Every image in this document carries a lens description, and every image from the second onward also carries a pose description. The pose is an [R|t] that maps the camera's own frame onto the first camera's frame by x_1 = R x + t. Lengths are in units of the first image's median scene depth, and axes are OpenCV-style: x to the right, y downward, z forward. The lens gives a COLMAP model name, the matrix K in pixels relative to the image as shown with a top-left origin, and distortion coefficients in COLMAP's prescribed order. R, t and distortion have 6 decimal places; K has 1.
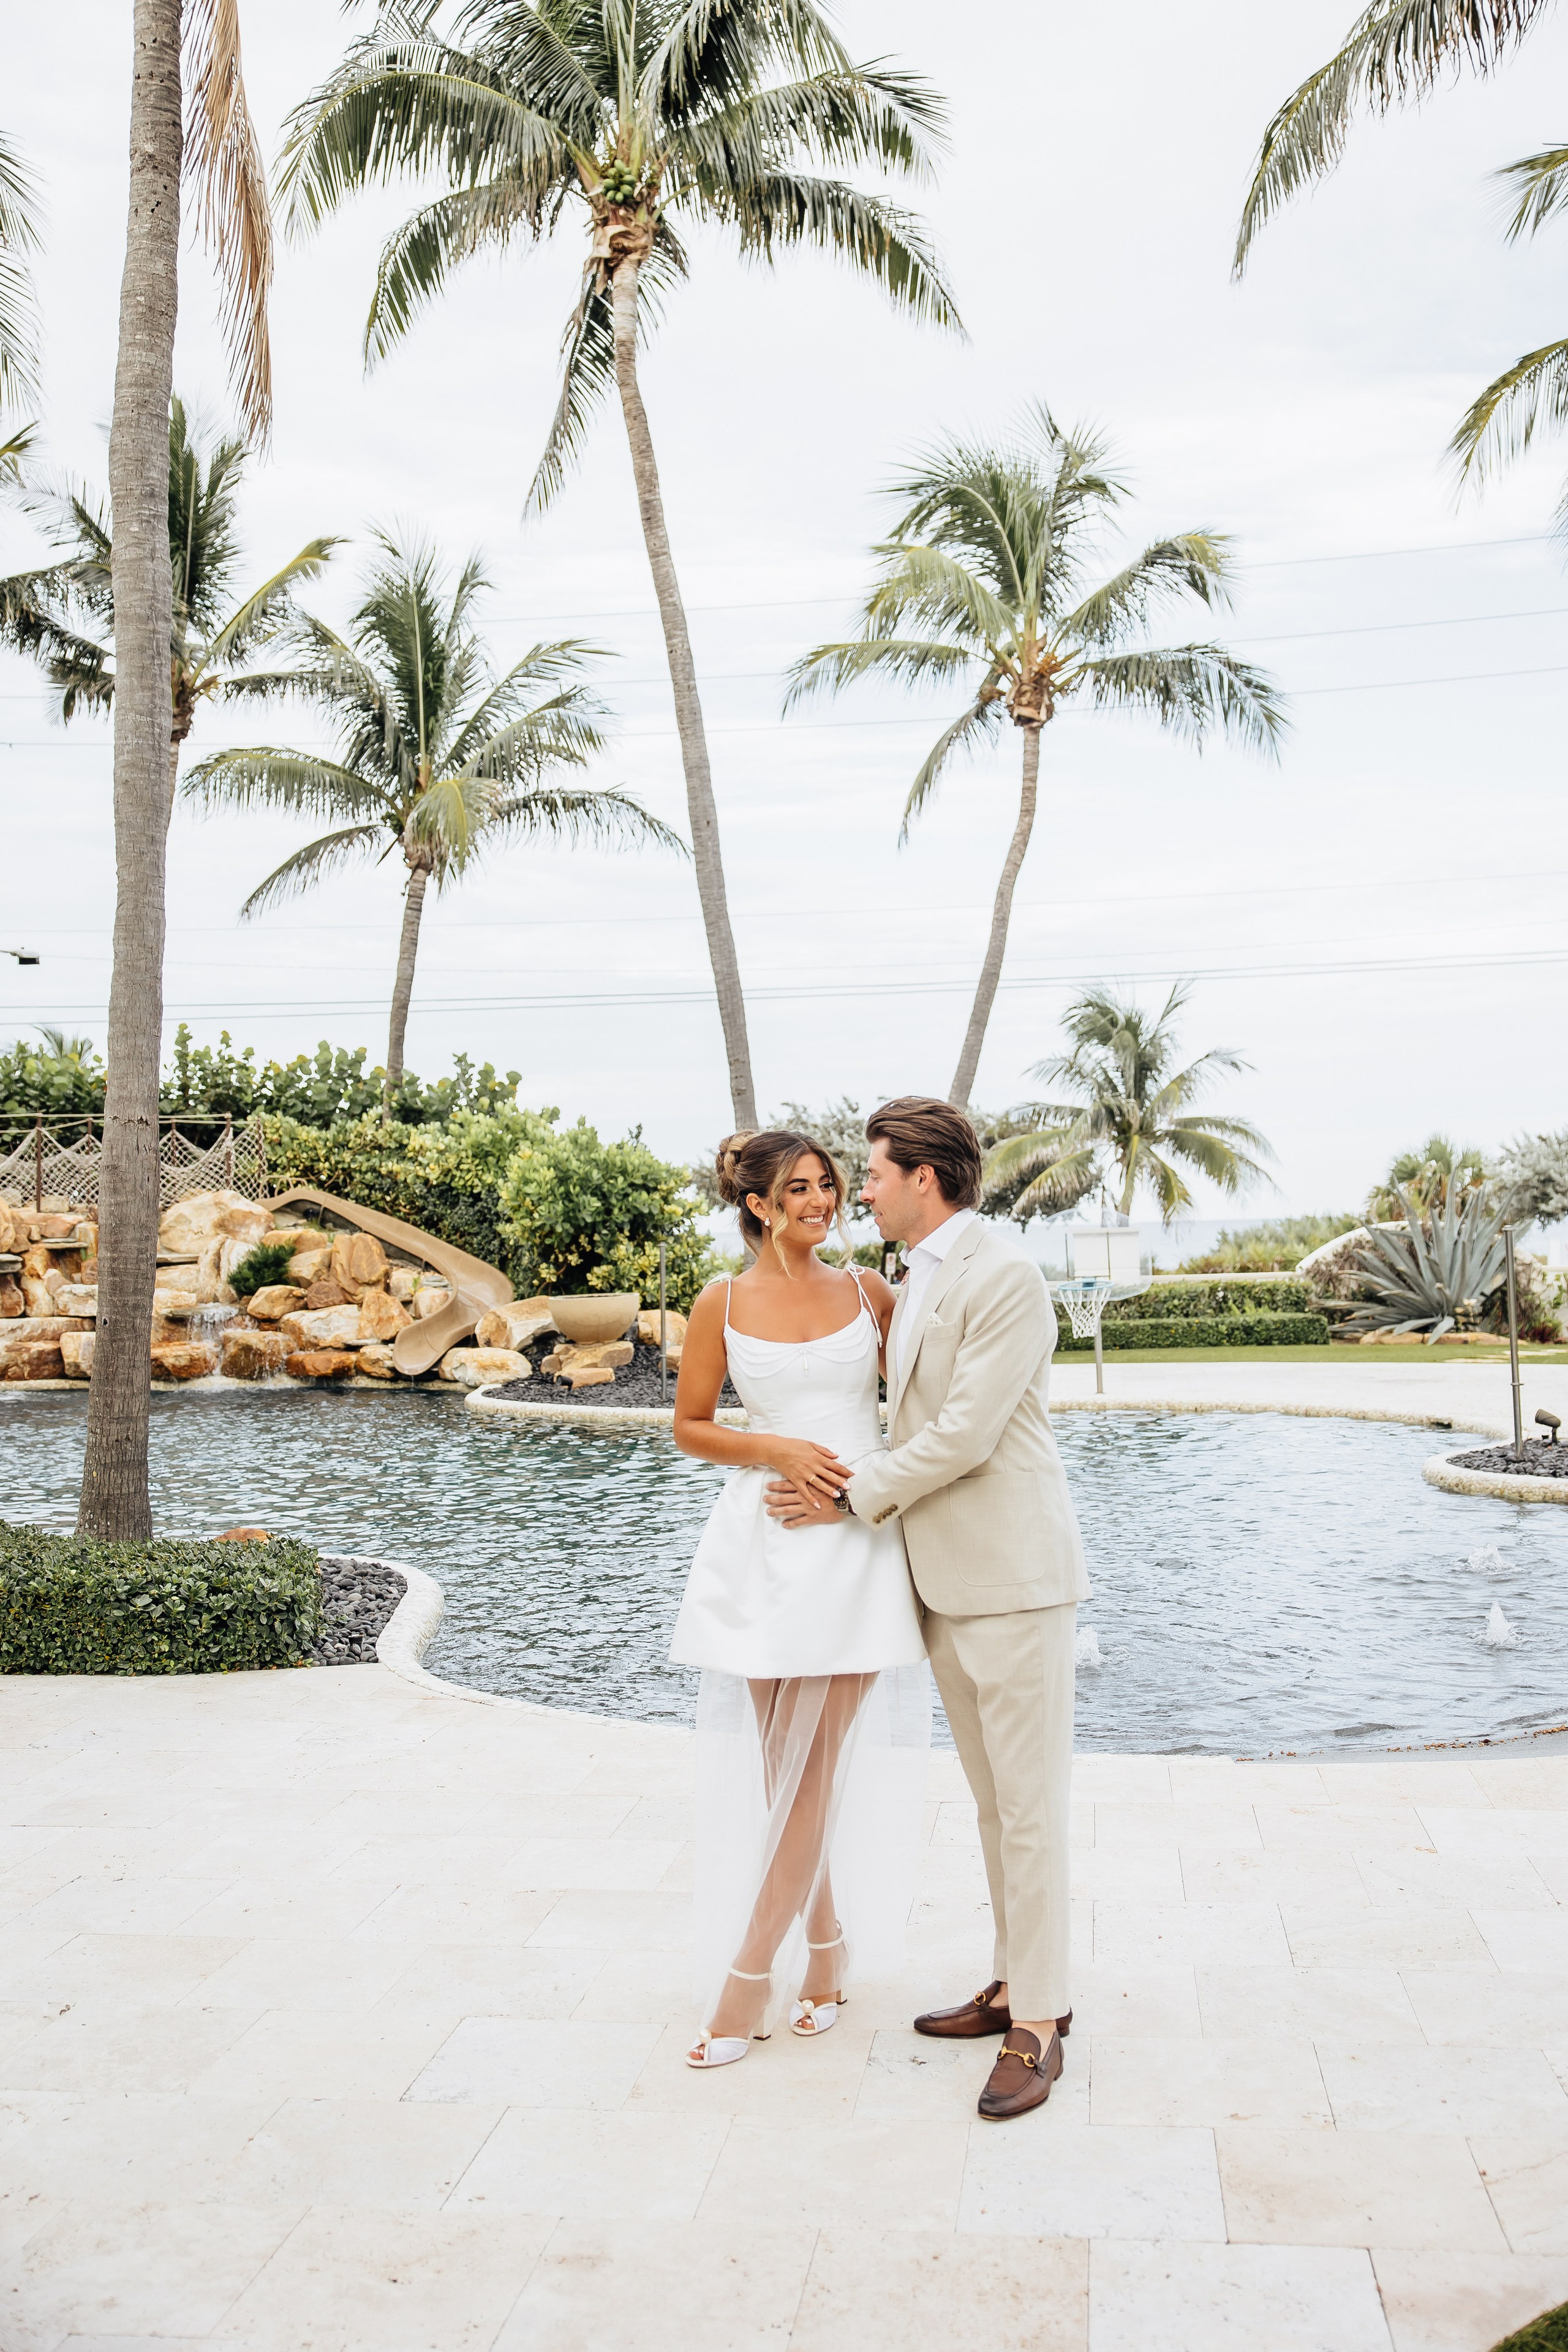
lens RADIAL K [[2179.9, 0, 778.5], [0, 2179.9, 1175.2], [0, 0, 1]] dist [-0.007364, 0.000000]
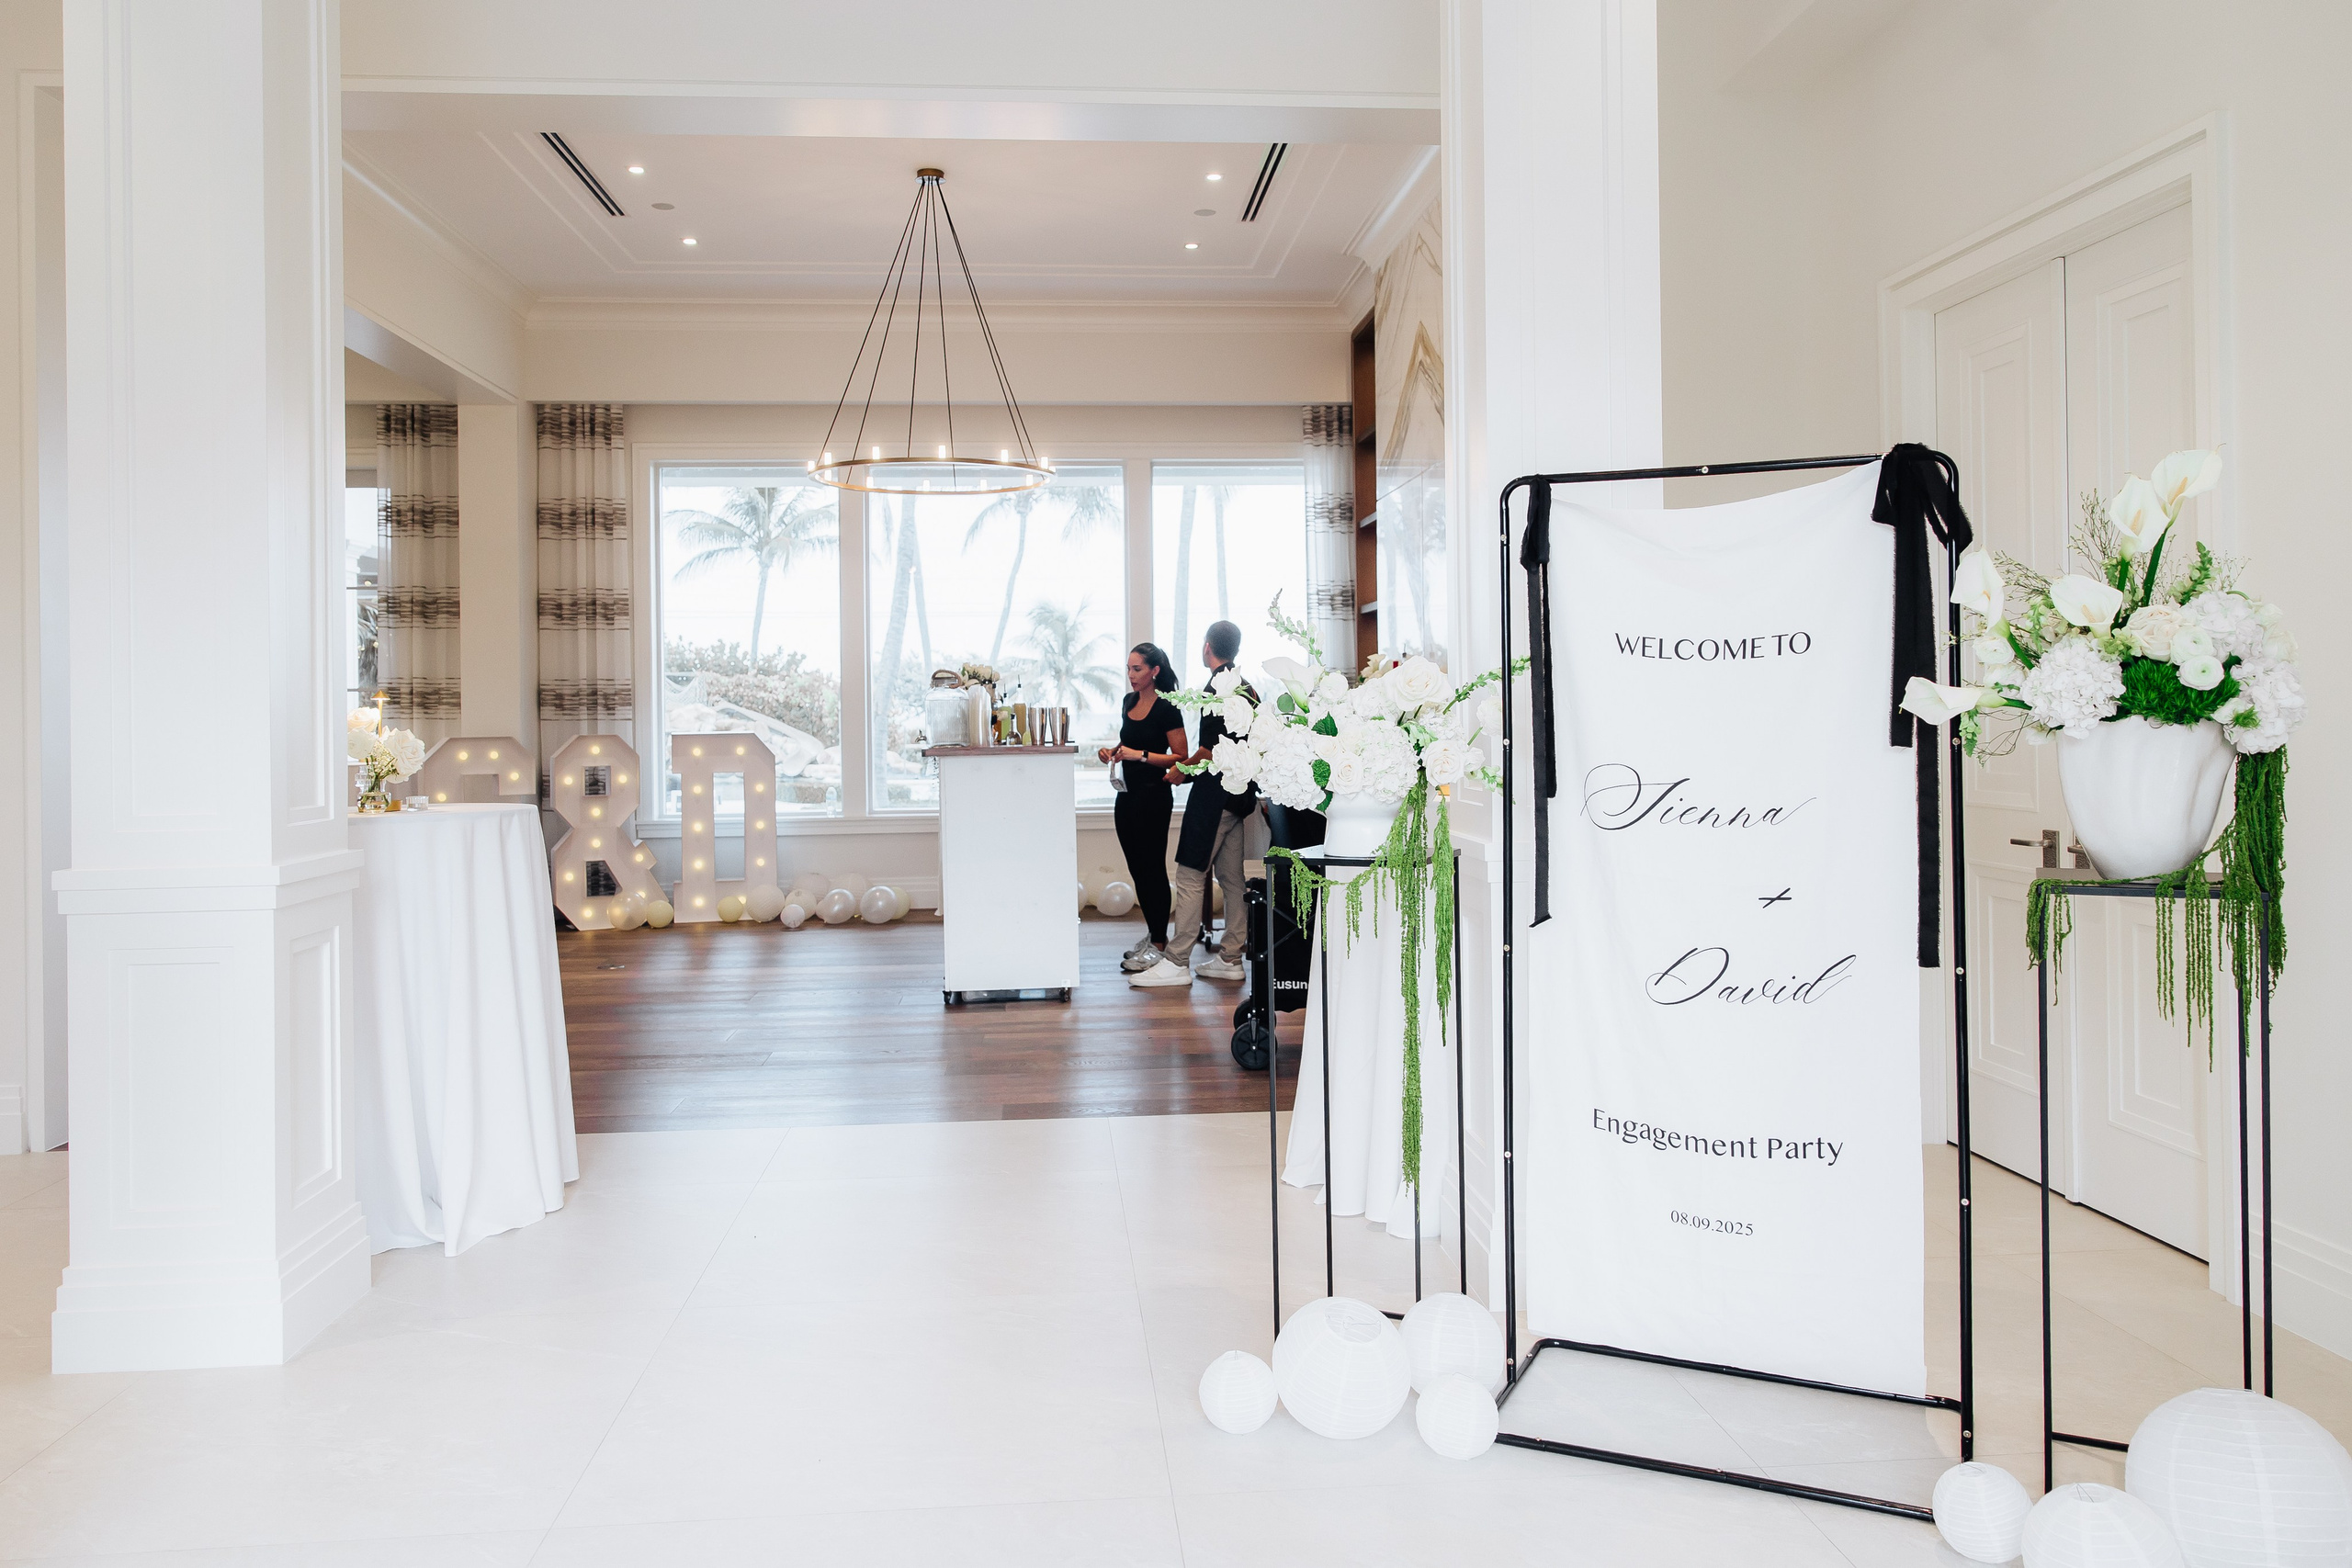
lens RADIAL K [[1603.9, 0, 1153.0], [0, 1603.9, 706.1], [0, 0, 1]] dist [0.000990, -0.001001]
pose [[0.976346, 0.013088, 0.215817, -0.135871], [-0.016590, 0.999758, 0.014426, -0.023907], [-0.215576, -0.017665, 0.976327, -0.843048]]
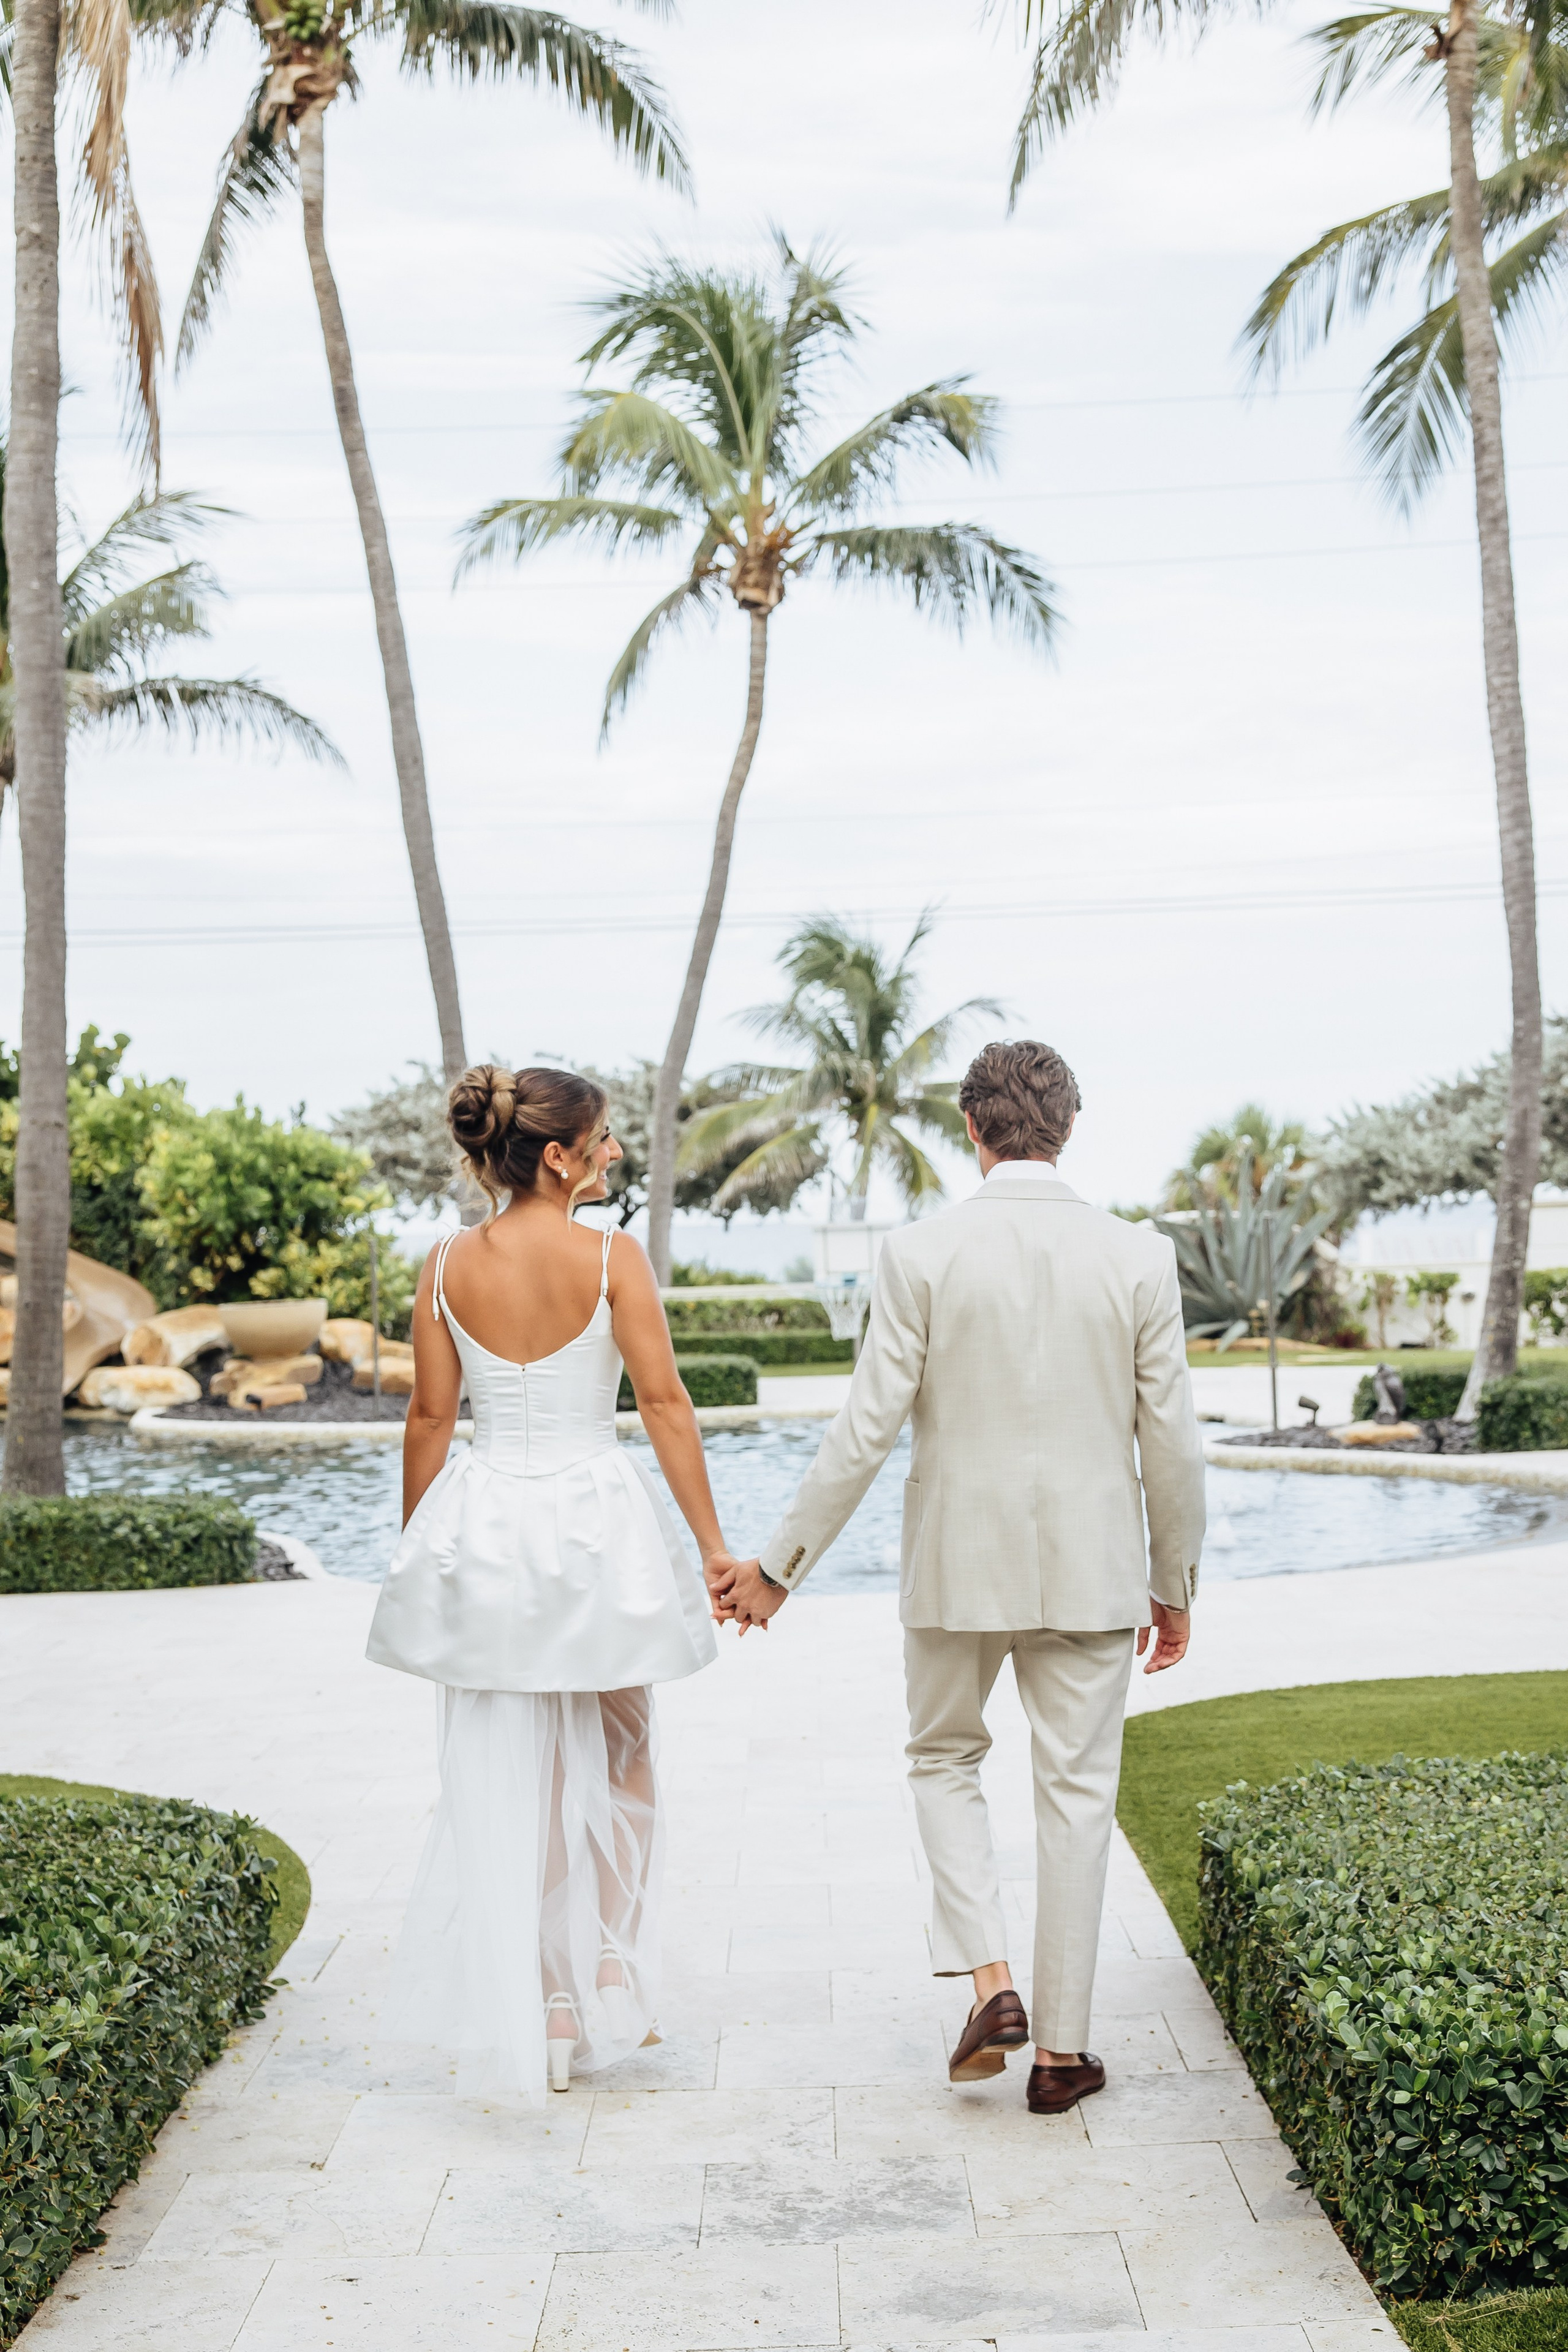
lens RADIAL K [[3127.5, 0, 858.7], [0, 3127.5, 1350.0], [0, 0, 1]] dist [0.017327, 0.000000]
pose [[0.986692, -0.013245, 0.162063, -0.045314], [0.003031, 0.998002, 0.063113, -0.002939], [-0.162575, -0.061782, 0.984760, -0.201965]]
